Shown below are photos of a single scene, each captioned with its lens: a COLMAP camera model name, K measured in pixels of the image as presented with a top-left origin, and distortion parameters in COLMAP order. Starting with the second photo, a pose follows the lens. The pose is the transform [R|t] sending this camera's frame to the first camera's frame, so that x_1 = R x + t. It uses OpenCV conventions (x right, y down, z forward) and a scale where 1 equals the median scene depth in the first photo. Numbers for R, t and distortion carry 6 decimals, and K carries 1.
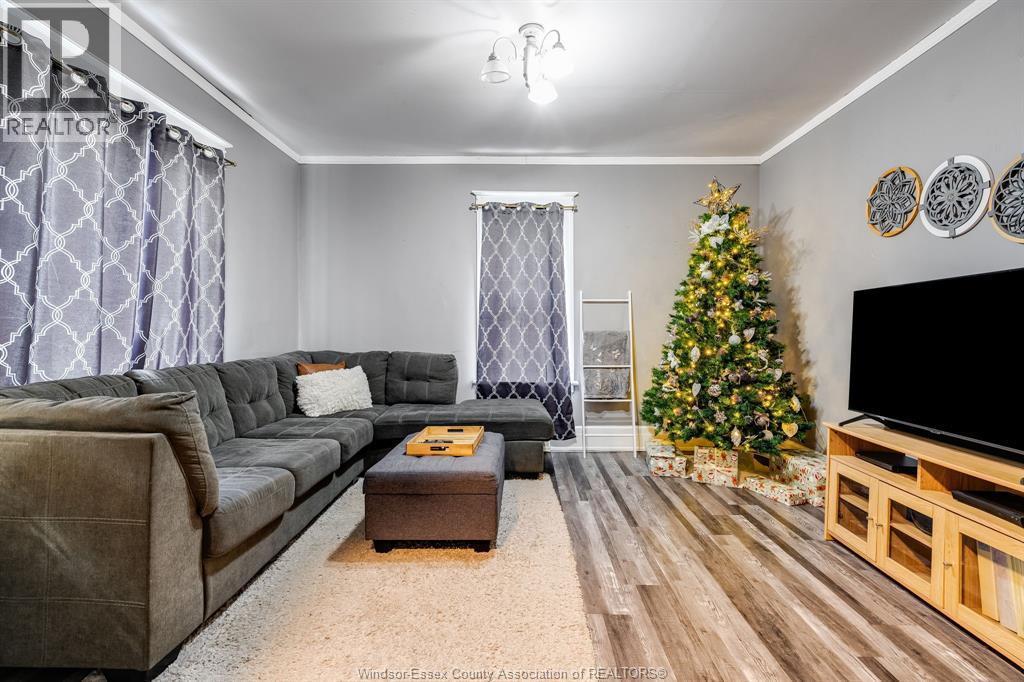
lens RADIAL K [[467.4, 0, 521.7], [0, 467.4, 338.7], [0, 0, 1]] dist [-0.006615, 0.002802]
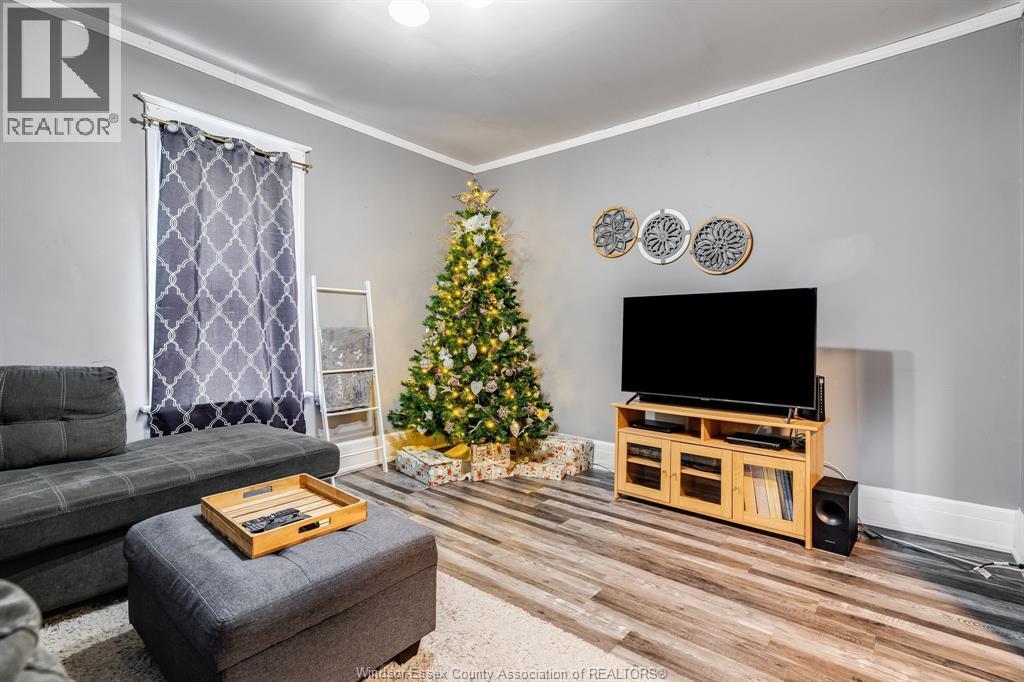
lens RADIAL K [[467.4, 0, 524.2], [0, 467.4, 333.7], [0, 0, 1]] dist [-0.006615, 0.002802]
pose [[0.625413, -0.003049, 0.780288, -0.318900], [0.006486, 0.999978, -0.001291, -0.002314], [-0.780267, 0.005868, 0.625419, 0.290409]]
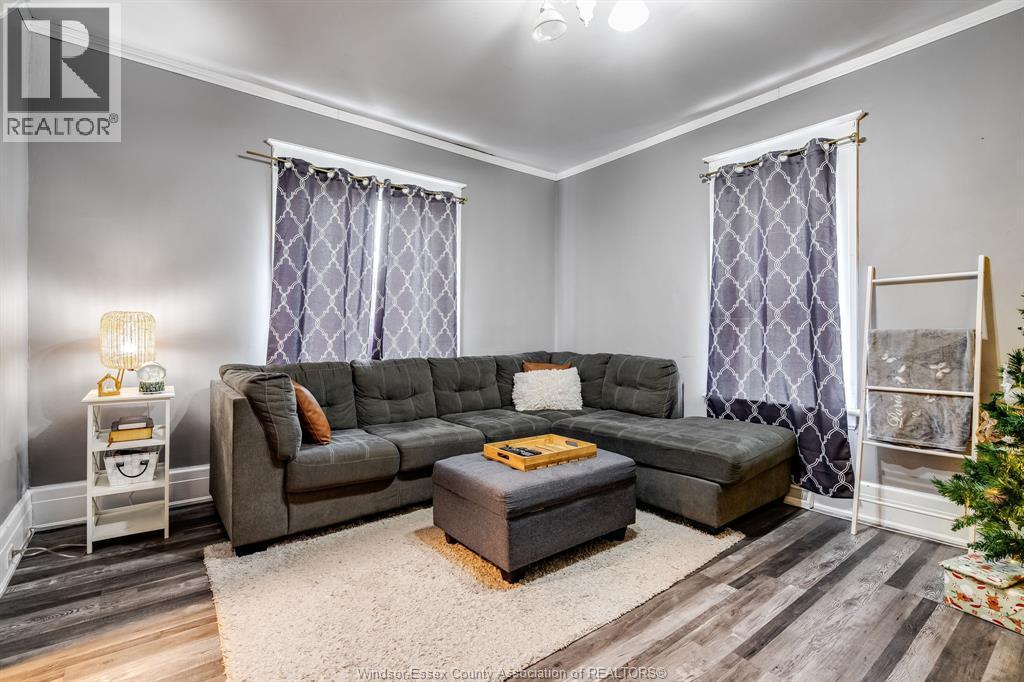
lens RADIAL K [[467.4, 0, 511.3], [0, 467.4, 335.7], [0, 0, 1]] dist [-0.006615, 0.002802]
pose [[0.617163, -0.002125, -0.786832, 0.391102], [-0.008891, 0.999914, -0.009673, 0.001335], [0.786785, 0.012965, 0.617091, 0.292135]]
